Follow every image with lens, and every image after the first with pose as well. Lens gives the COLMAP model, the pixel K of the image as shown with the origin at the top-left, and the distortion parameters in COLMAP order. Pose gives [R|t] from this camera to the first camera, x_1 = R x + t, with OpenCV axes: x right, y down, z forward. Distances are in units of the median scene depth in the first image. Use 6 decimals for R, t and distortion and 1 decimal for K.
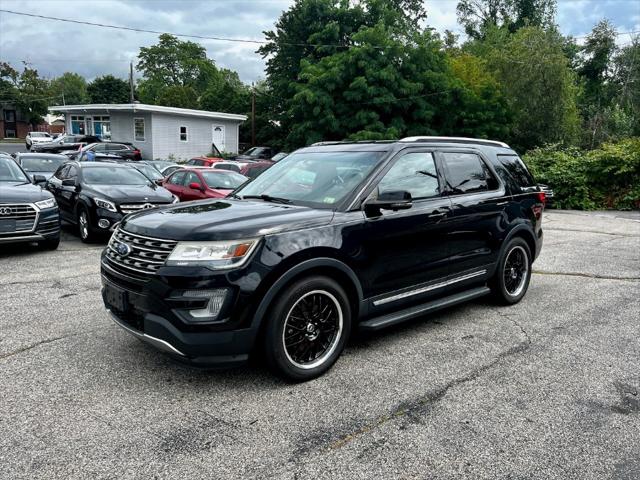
lens RADIAL K [[484.4, 0, 320.0], [0, 484.4, 240.0], [0, 0, 1]] dist [0.046976, -0.049842]
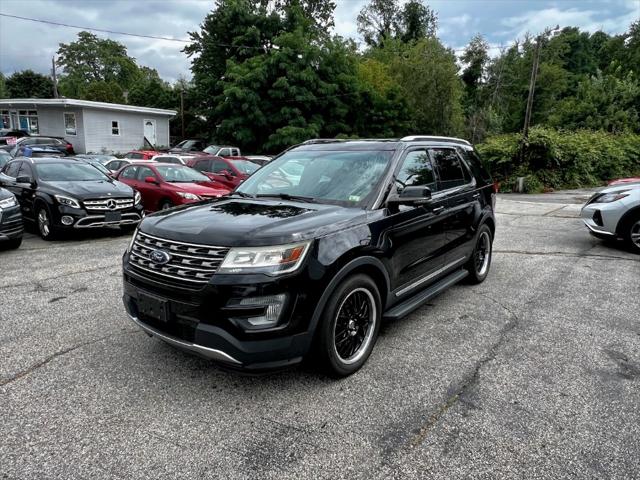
lens RADIAL K [[428.1, 0, 314.3], [0, 428.1, 237.1], [0, 0, 1]] dist [-0.001042, -0.003040]
pose [[0.984514, -0.039244, 0.170856, -0.028355], [0.033268, 0.998735, 0.037700, -0.004699], [-0.172119, -0.031432, 0.984575, 0.014180]]
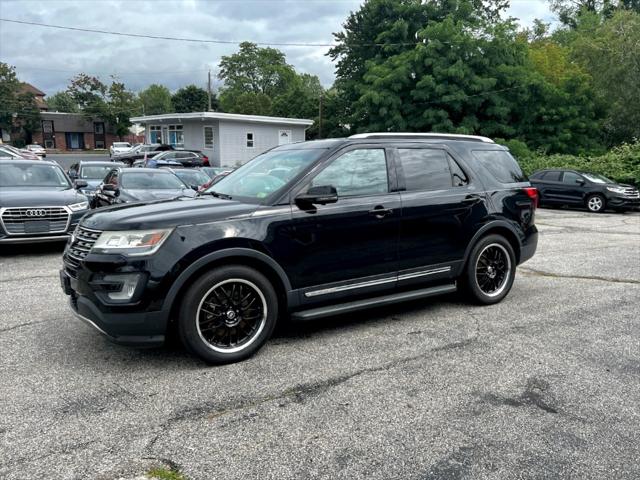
lens RADIAL K [[505.9, 0, 325.5], [0, 505.9, 241.1], [0, 0, 1]] dist [0.055698, -0.062703]
pose [[0.987851, 0.003225, -0.155373, 0.041256], [-0.005418, 0.999892, -0.013696, 0.004004], [0.155312, 0.014371, 0.987761, -0.007887]]
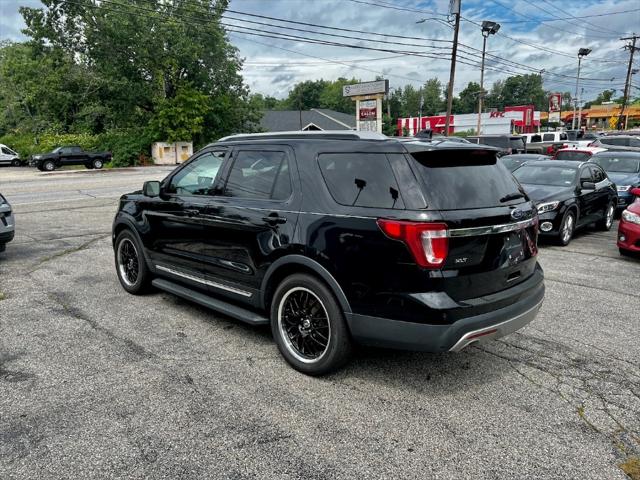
lens RADIAL K [[481.9, 0, 320.0], [0, 481.9, 240.0], [0, 0, 1]] dist [0.004522, 0.000023]
pose [[0.066641, 0.164634, -0.984101, 0.184600], [-0.160990, 0.975145, 0.152234, -0.027430], [0.984704, 0.148286, 0.091489, 0.168876]]
